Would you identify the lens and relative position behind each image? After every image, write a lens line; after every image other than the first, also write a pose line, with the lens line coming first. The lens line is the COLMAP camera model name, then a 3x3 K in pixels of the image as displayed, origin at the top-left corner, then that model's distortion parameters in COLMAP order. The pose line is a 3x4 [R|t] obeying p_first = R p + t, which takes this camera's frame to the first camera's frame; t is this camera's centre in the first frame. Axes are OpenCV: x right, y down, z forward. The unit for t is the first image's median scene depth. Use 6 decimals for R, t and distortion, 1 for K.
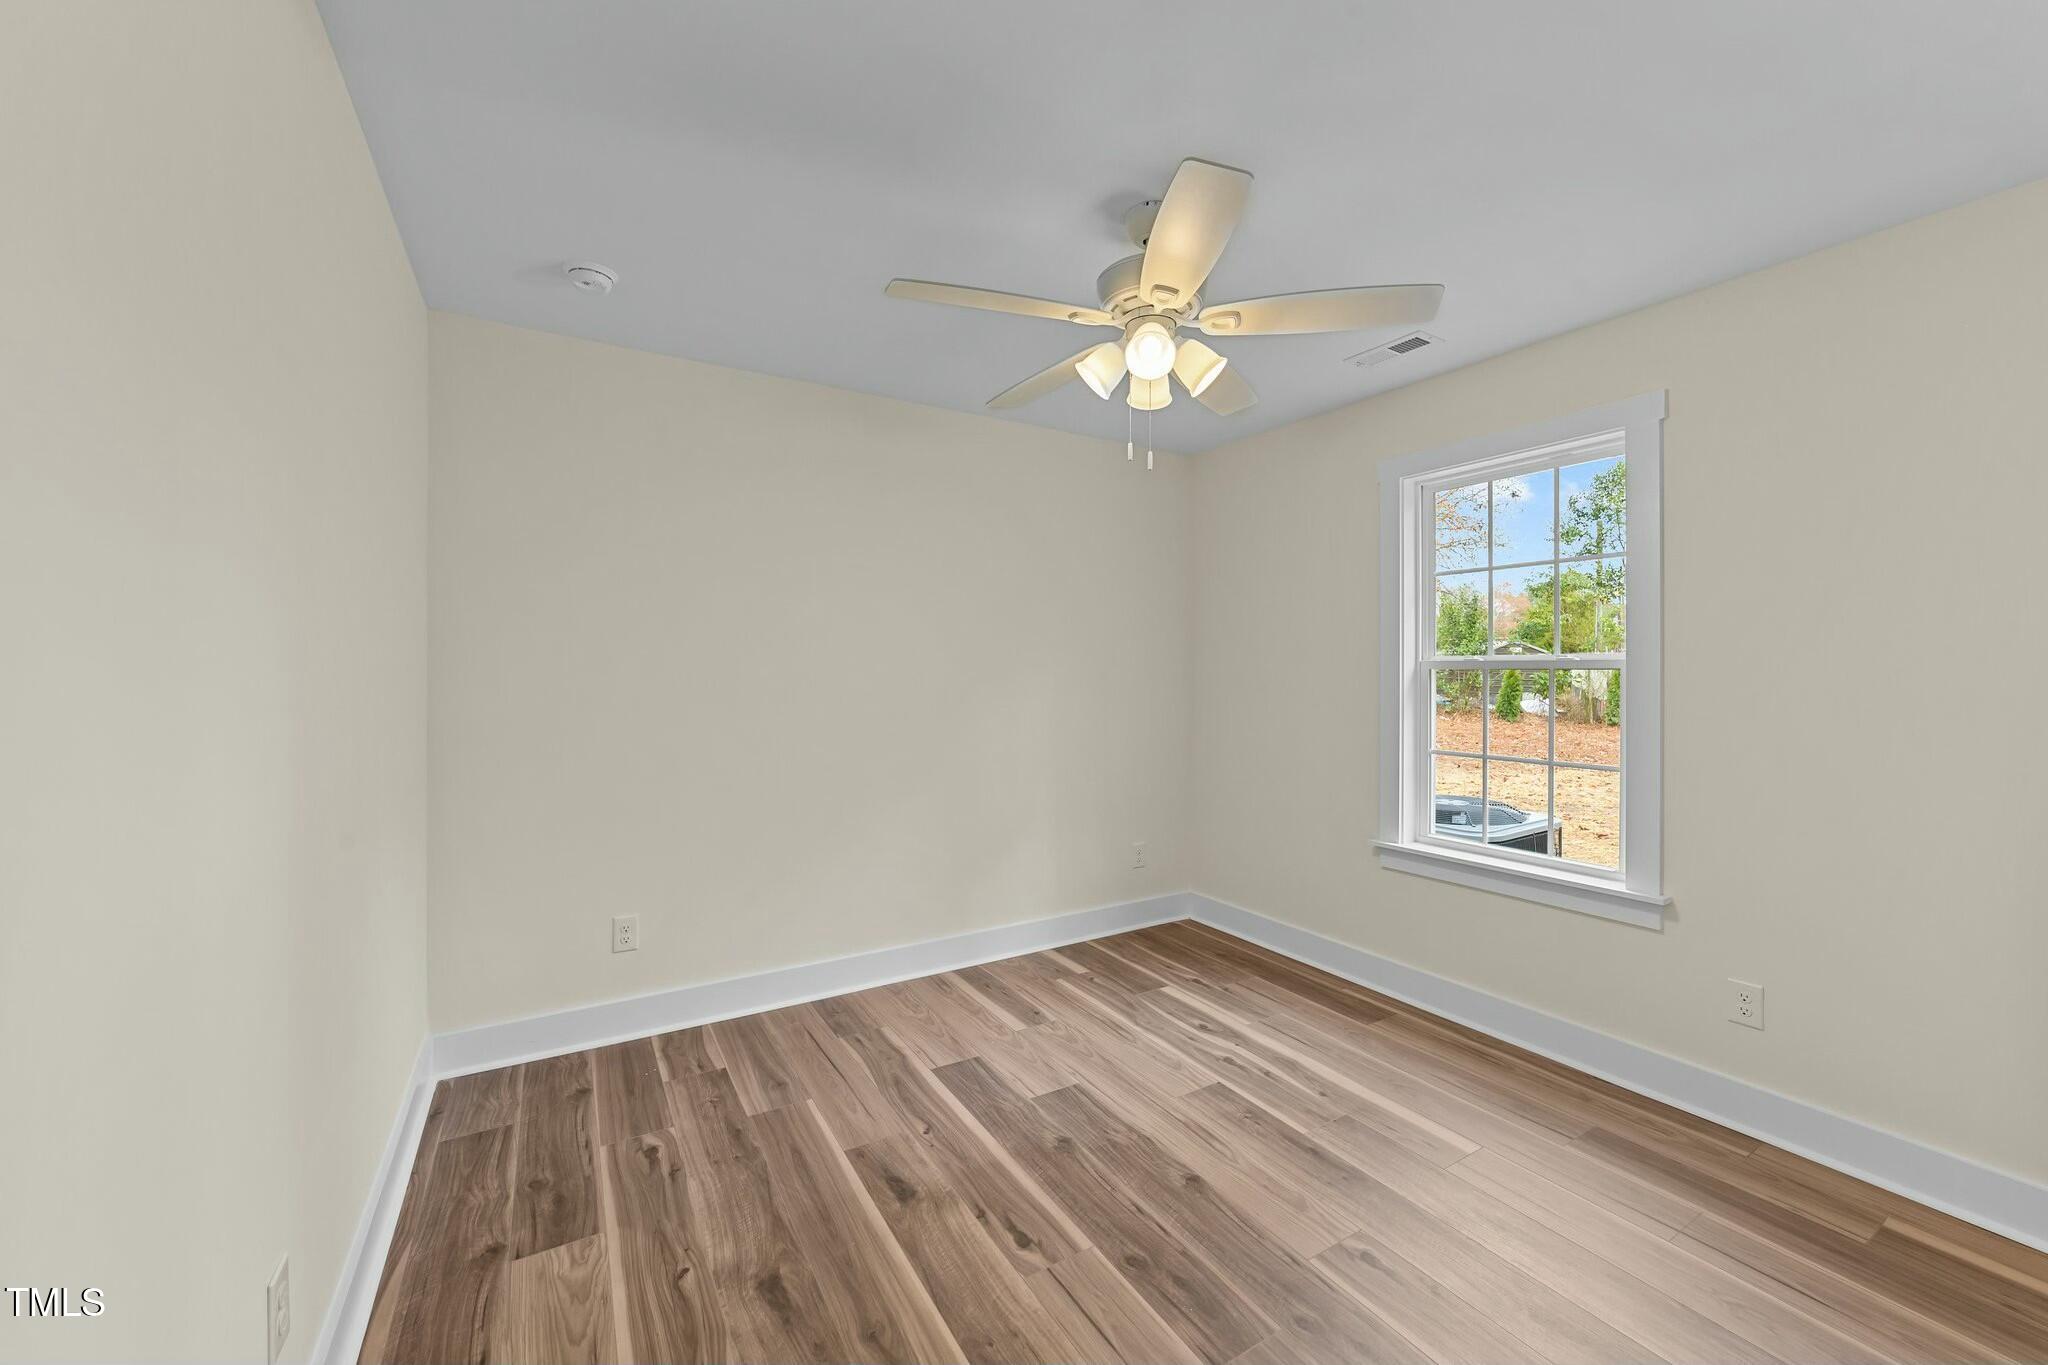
lens RADIAL K [[781.4, 0, 1026.6], [0, 781.4, 675.5], [0, 0, 1]] dist [-0.023058, 0.007958]
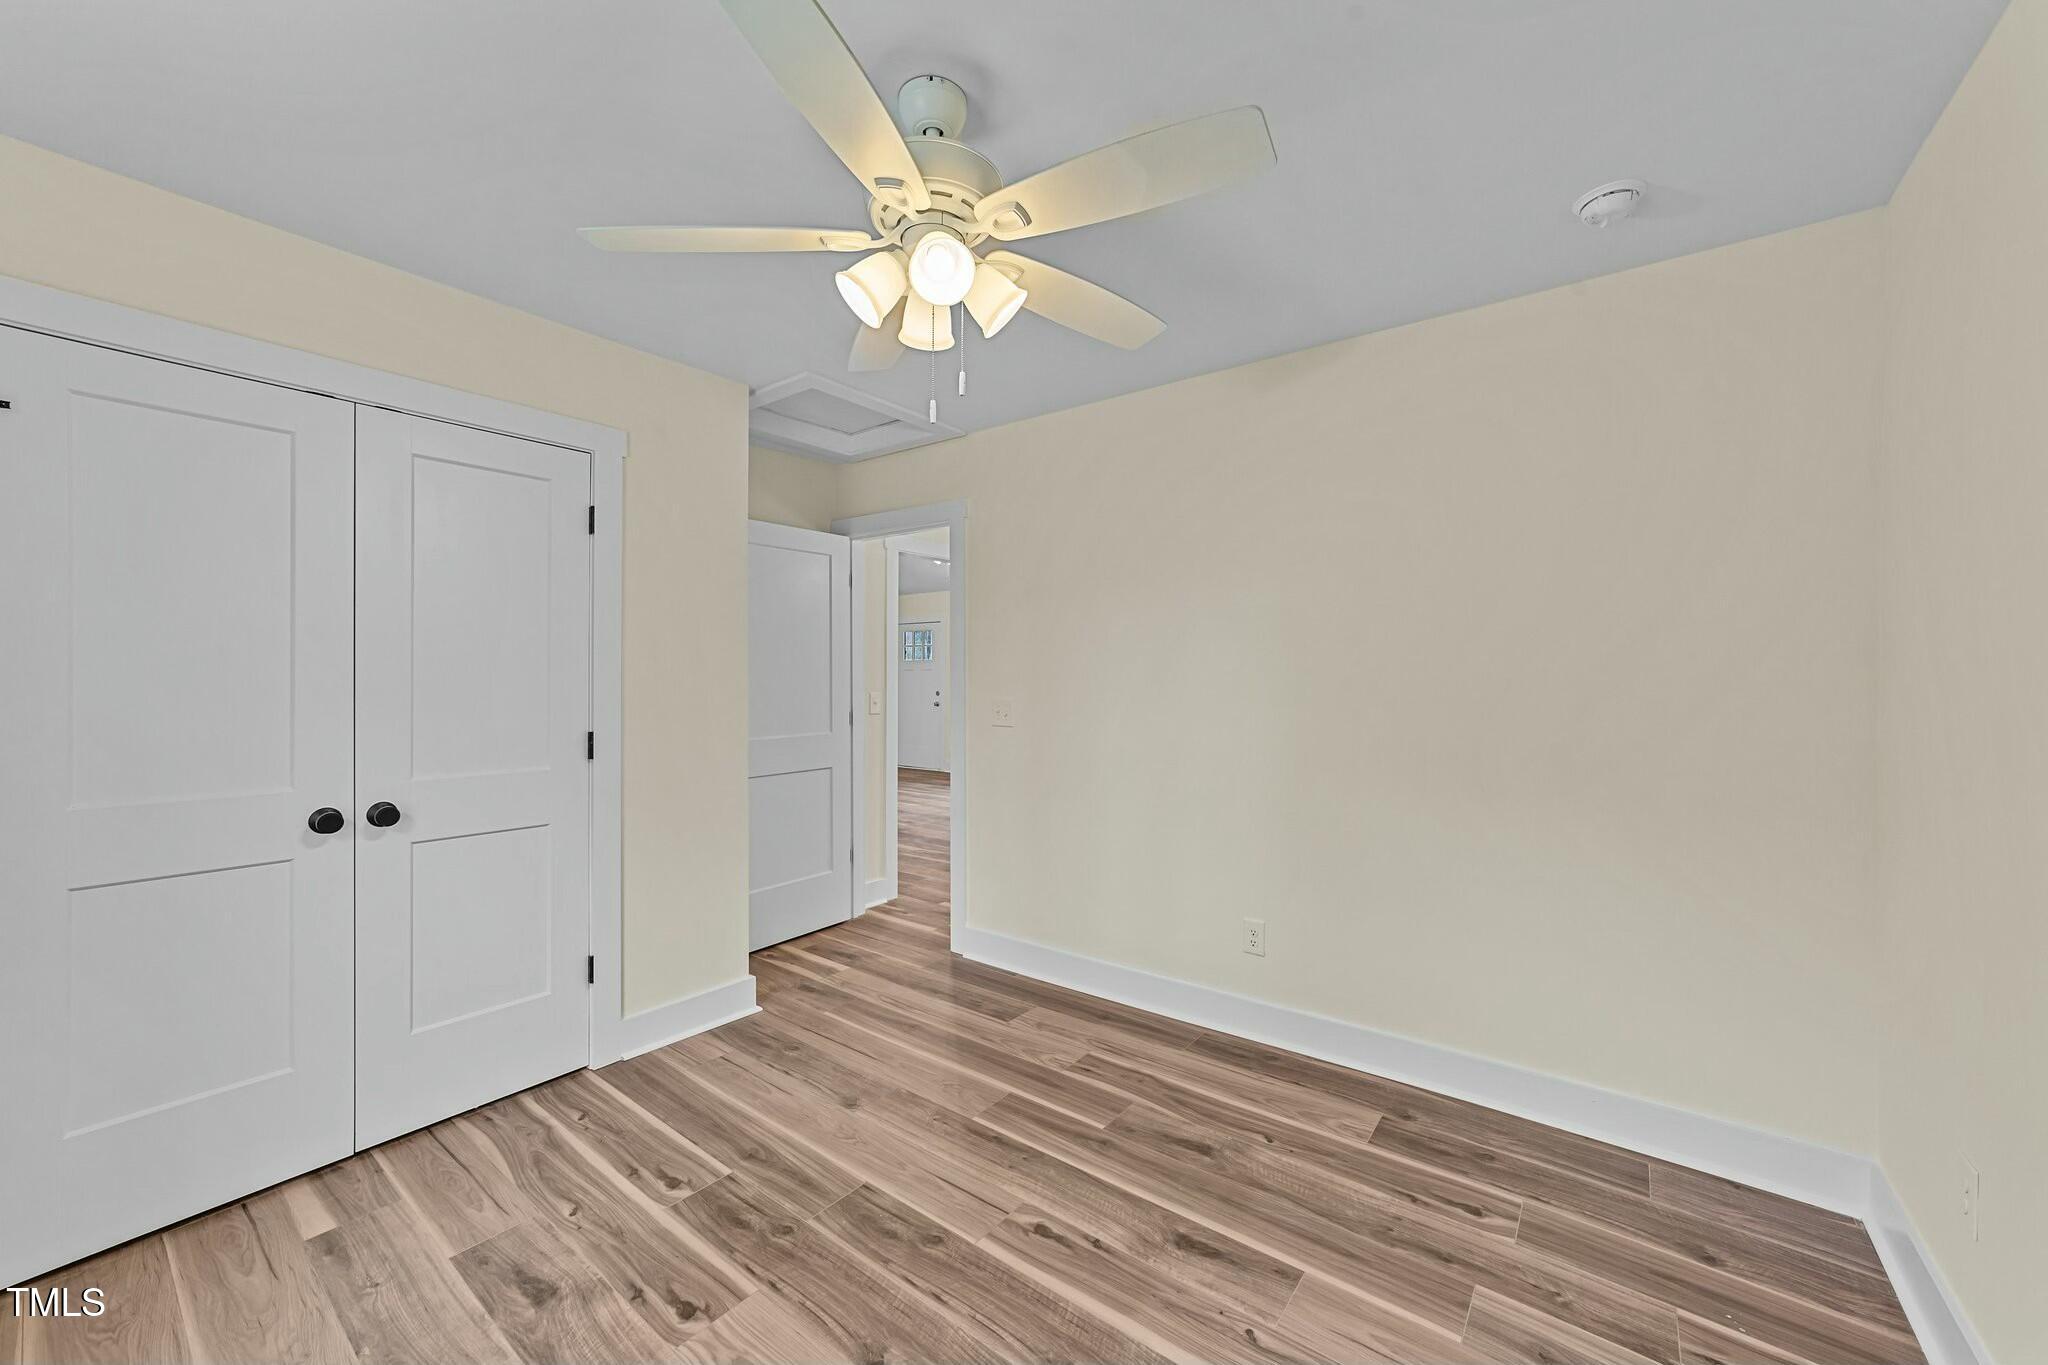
lens RADIAL K [[781.4, 0, 1026.6], [0, 781.4, 675.5], [0, 0, 1]] dist [-0.023058, 0.007958]
pose [[-0.932892, -0.003554, -0.360138, 0.385642], [-0.004990, 0.999983, 0.003059, -0.012351], [0.360121, 0.004651, -0.932894, 1.933538]]
